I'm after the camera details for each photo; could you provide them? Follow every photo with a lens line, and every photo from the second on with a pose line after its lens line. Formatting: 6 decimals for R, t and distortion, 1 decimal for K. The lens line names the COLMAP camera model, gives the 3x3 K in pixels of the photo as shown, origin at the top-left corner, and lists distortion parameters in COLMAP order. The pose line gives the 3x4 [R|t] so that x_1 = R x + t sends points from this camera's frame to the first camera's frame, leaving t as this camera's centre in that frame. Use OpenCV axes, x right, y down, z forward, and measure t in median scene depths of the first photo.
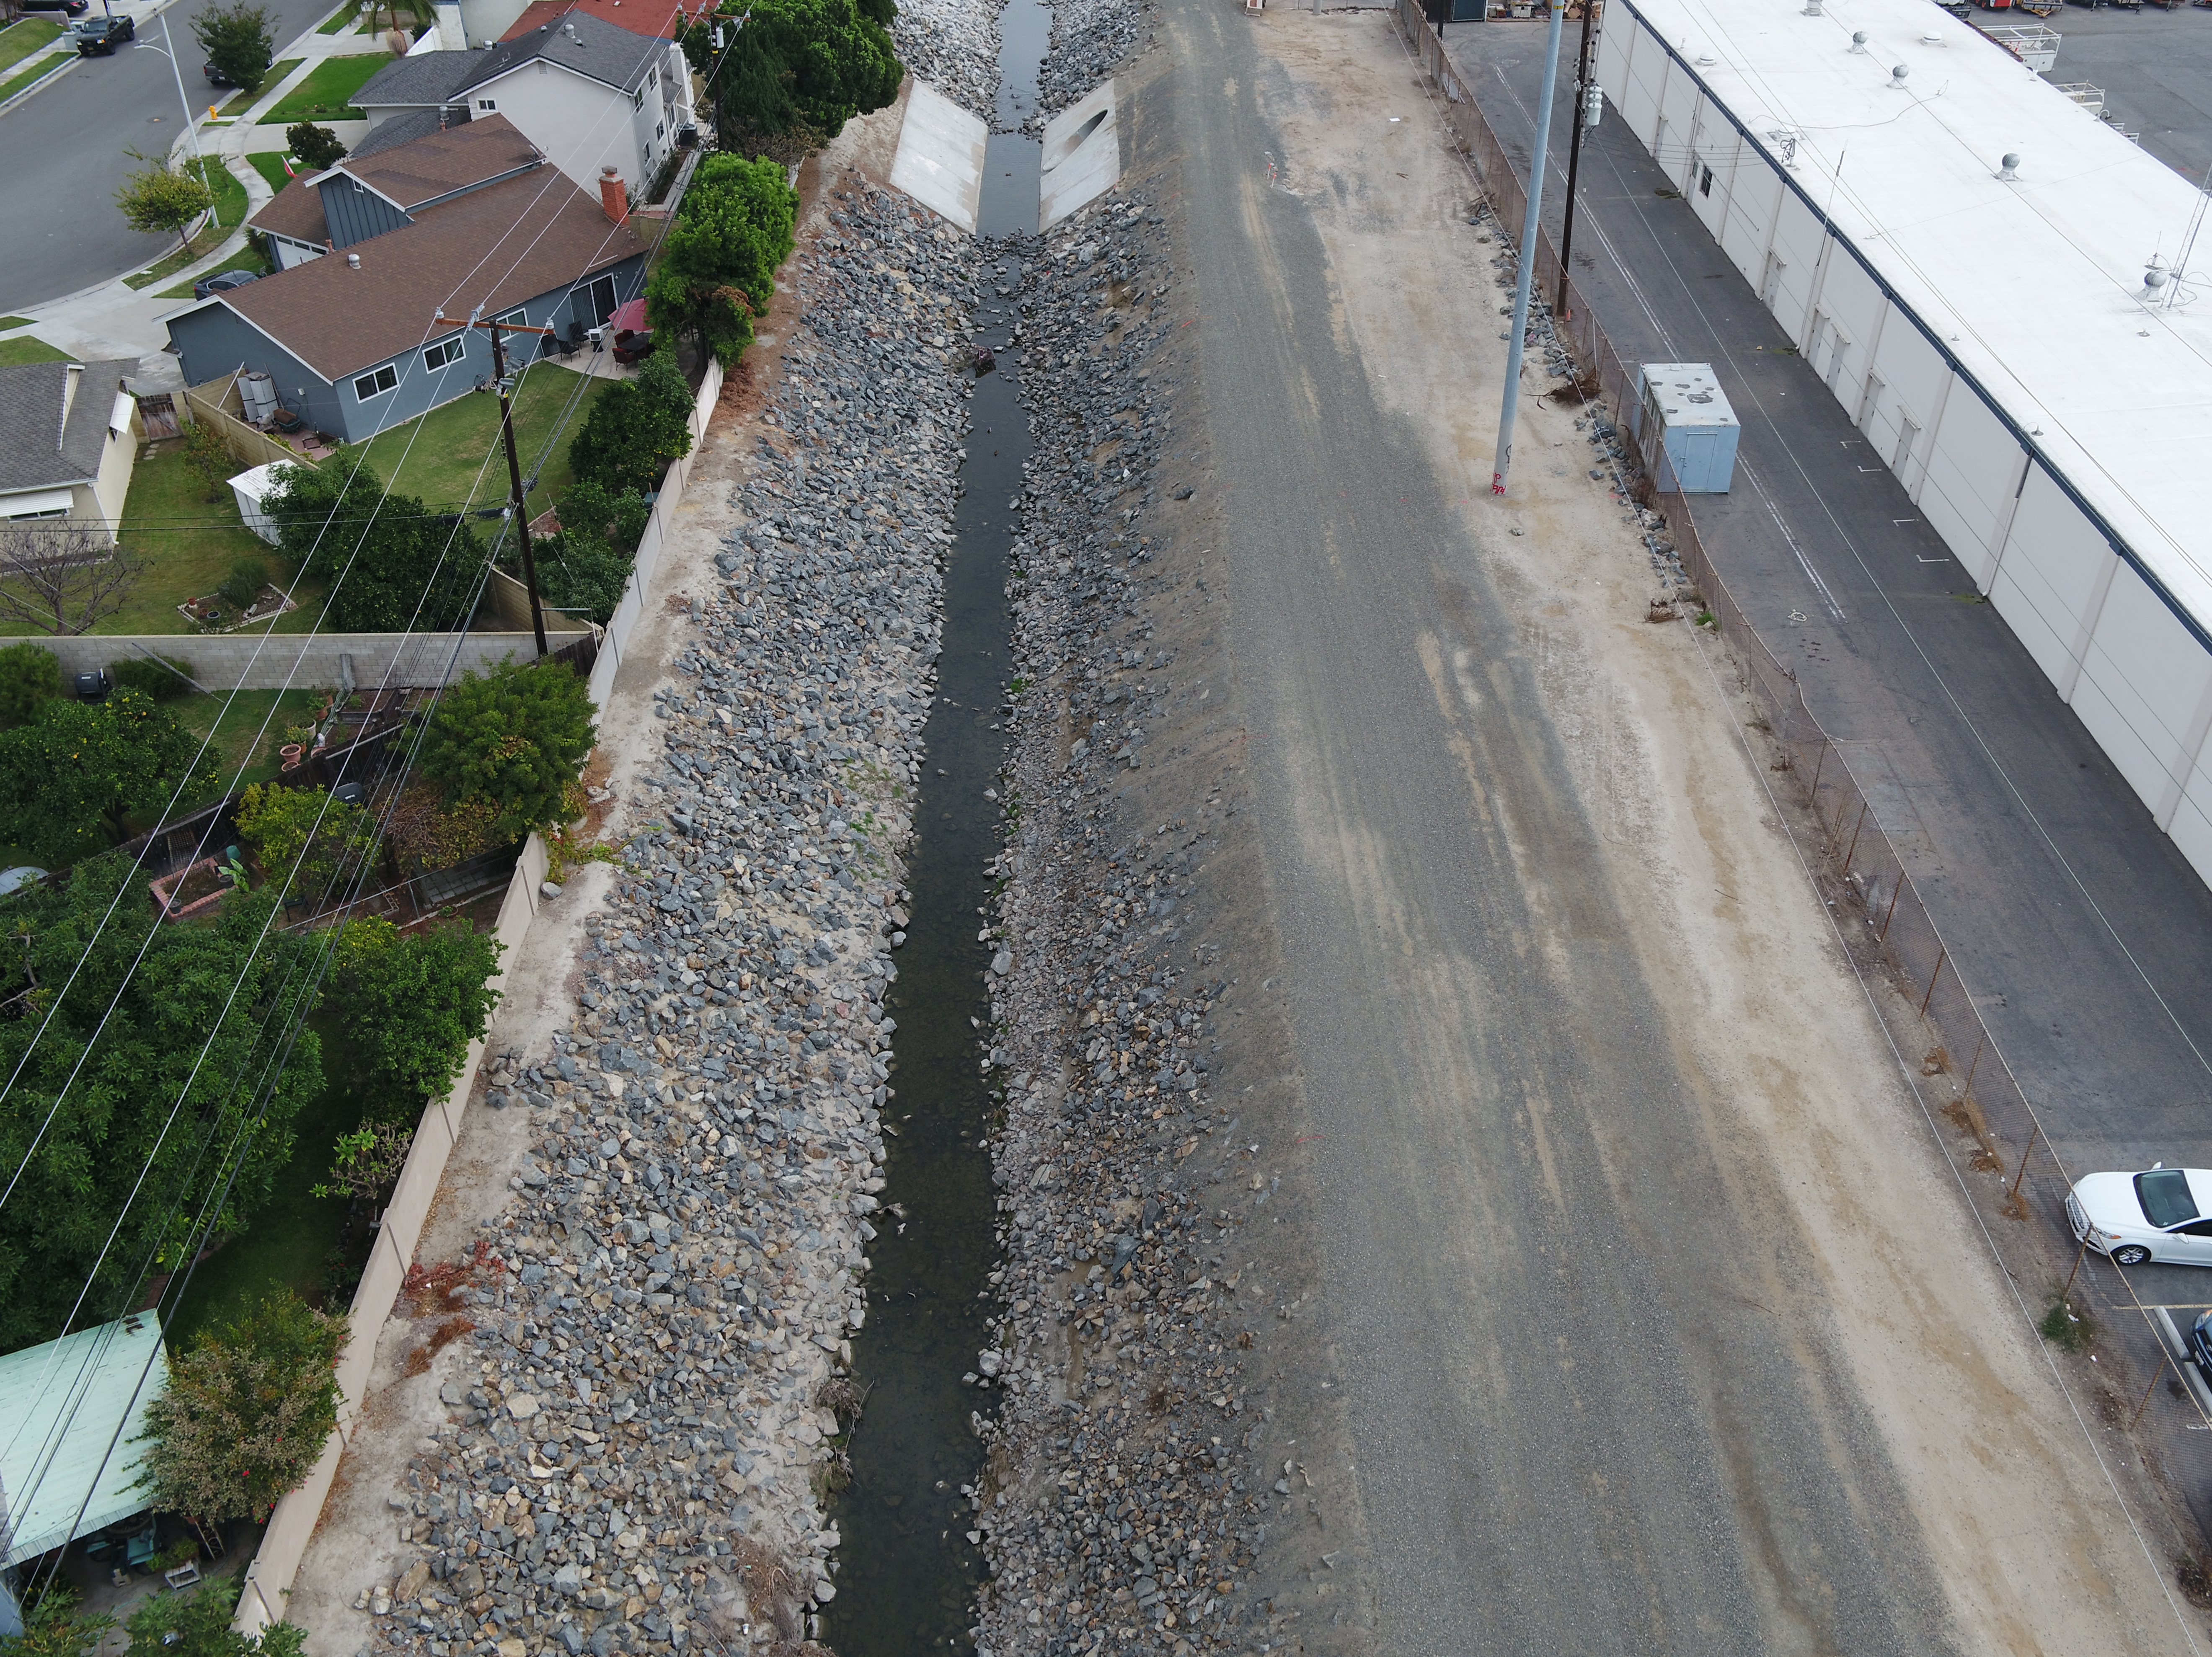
lens RADIAL K [[1921.1, 0, 1106.0], [0, 1921.1, 828.5], [0, 0, 1]] dist [0.001160, 0.001593]
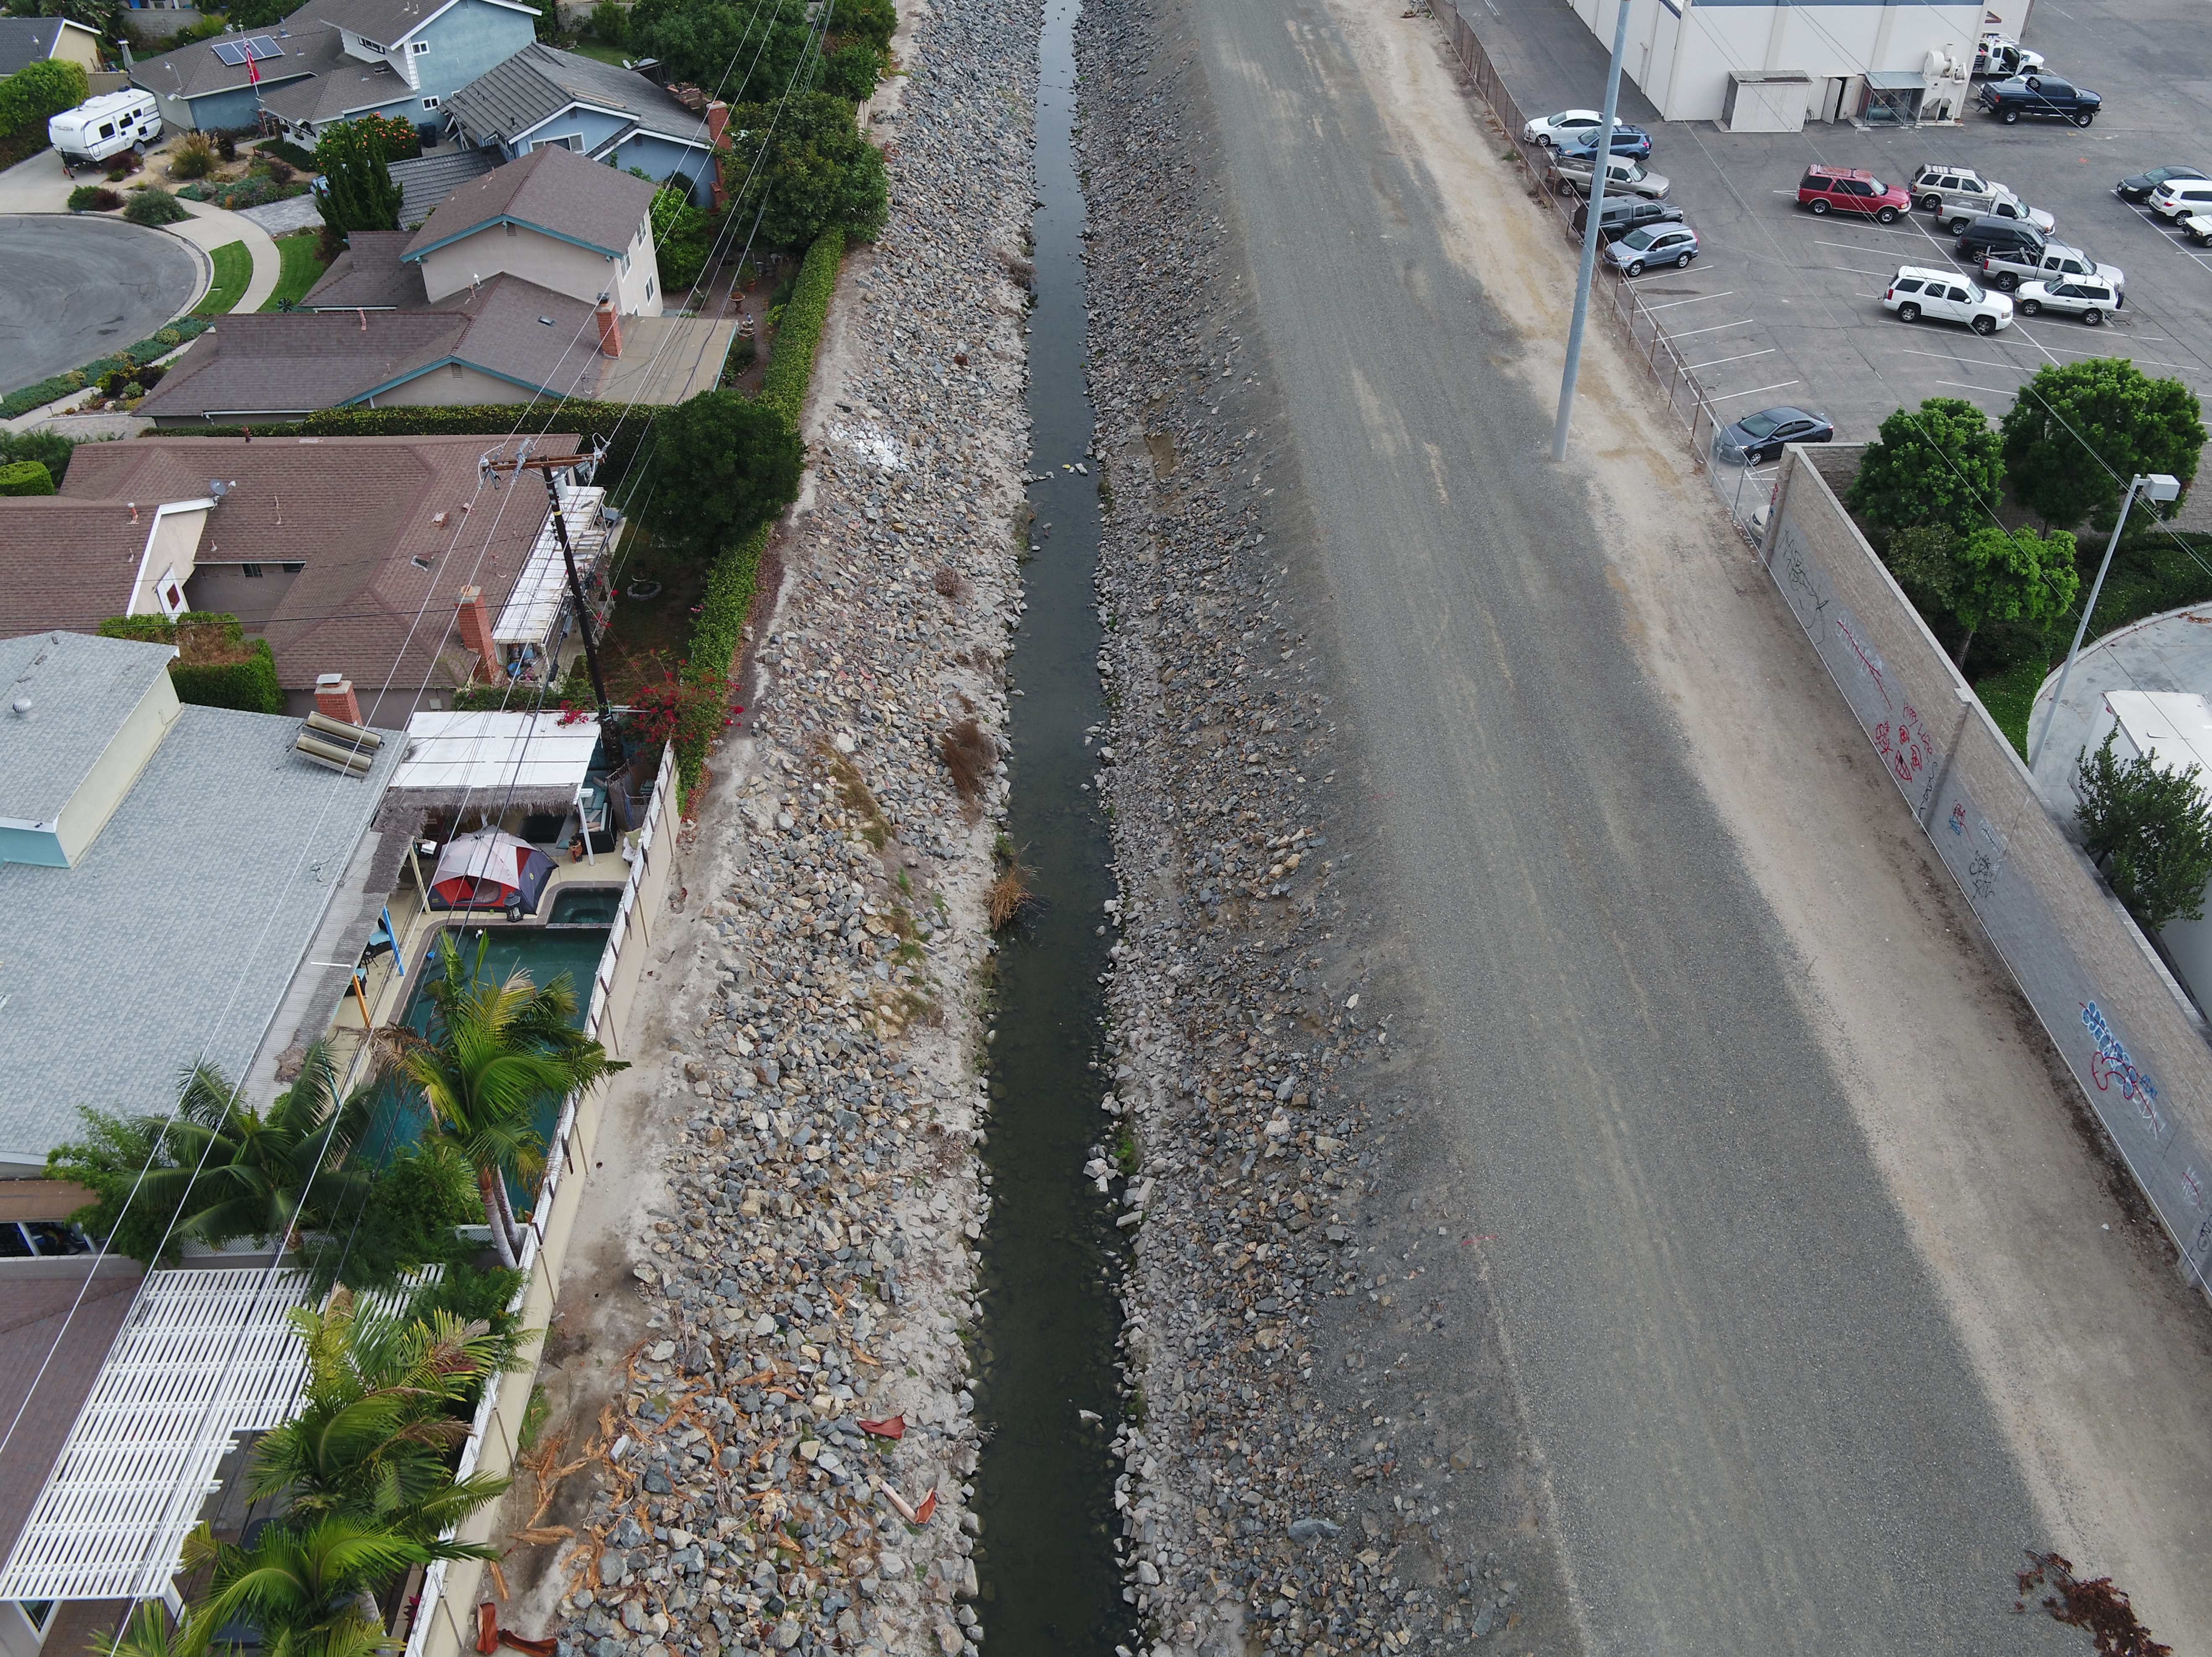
lens RADIAL K [[1921.1, 0, 1106.0], [0, 1921.1, 828.5], [0, 0, 1]] dist [0.001160, 0.001593]
pose [[0.999979, -0.000173, 0.006514, -0.040429], [0.000172, 1.000000, 0.000244, 0.763578], [-0.006514, -0.000243, 0.999979, -1.034993]]
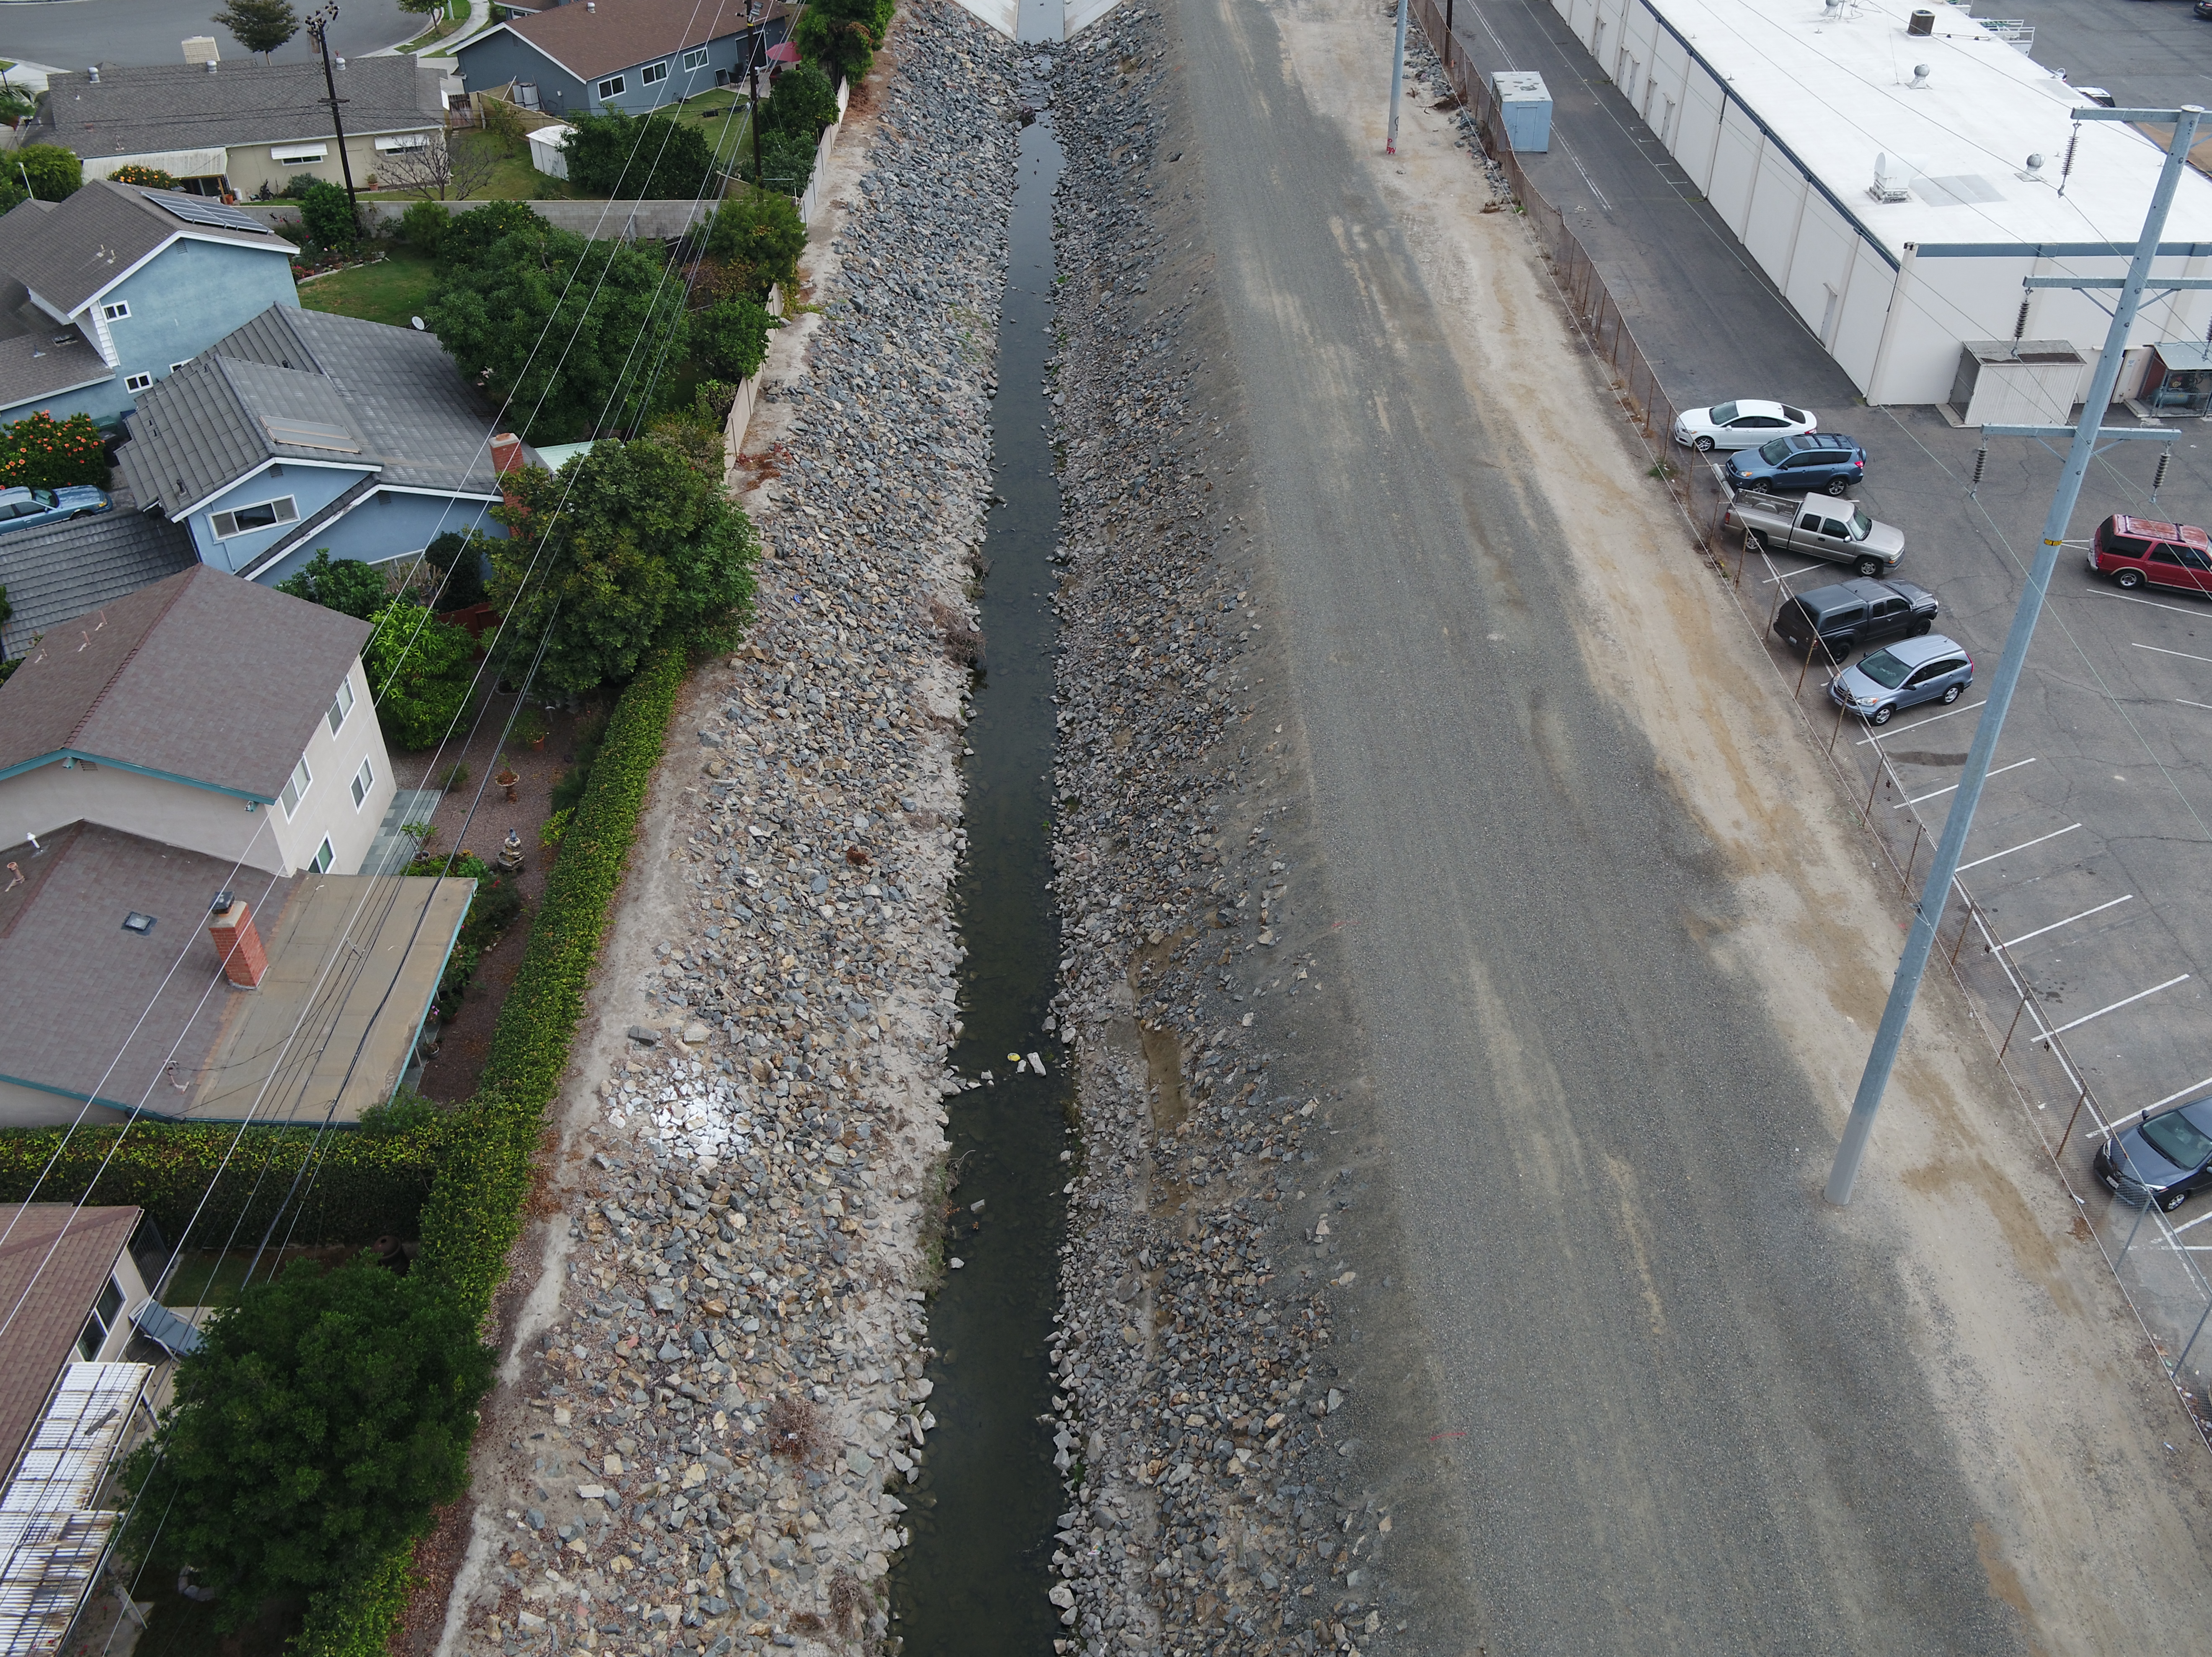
lens RADIAL K [[1921.1, 0, 1106.0], [0, 1921.1, 828.5], [0, 0, 1]] dist [0.001160, 0.001593]
pose [[0.999988, 0.001430, 0.004657, -0.021274], [-0.001428, 0.999999, -0.000309, 0.393537], [-0.004657, 0.000302, 0.999989, -0.532647]]
